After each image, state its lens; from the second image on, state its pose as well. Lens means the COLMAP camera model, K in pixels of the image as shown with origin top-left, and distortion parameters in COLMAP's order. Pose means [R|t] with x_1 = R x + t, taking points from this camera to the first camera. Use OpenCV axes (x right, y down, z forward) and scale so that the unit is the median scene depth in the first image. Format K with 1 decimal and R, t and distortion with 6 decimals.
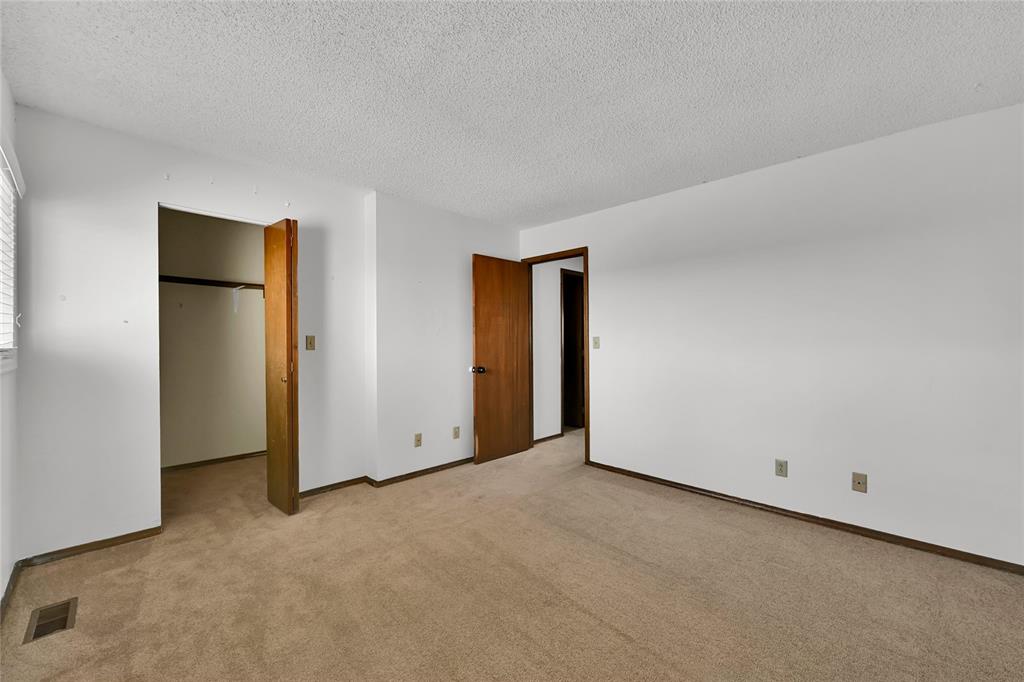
lens RADIAL K [[415.2, 0, 508.3], [0, 415.2, 337.3], [0, 0, 1]] dist [-0.002753, -0.000348]
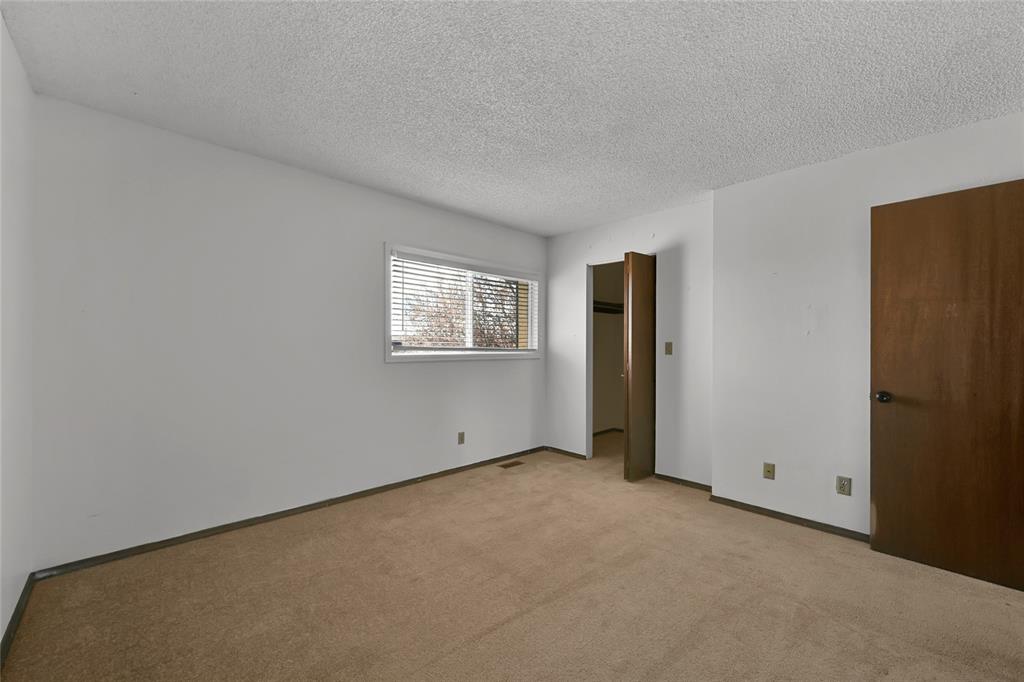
lens RADIAL K [[415.2, 0, 508.3], [0, 415.2, 337.3], [0, 0, 1]] dist [-0.002753, -0.000348]
pose [[-0.046580, -0.021605, -0.998681, 0.757532], [-0.000372, 0.999766, -0.021611, 0.008408], [0.998914, -0.000635, -0.046578, 0.661844]]
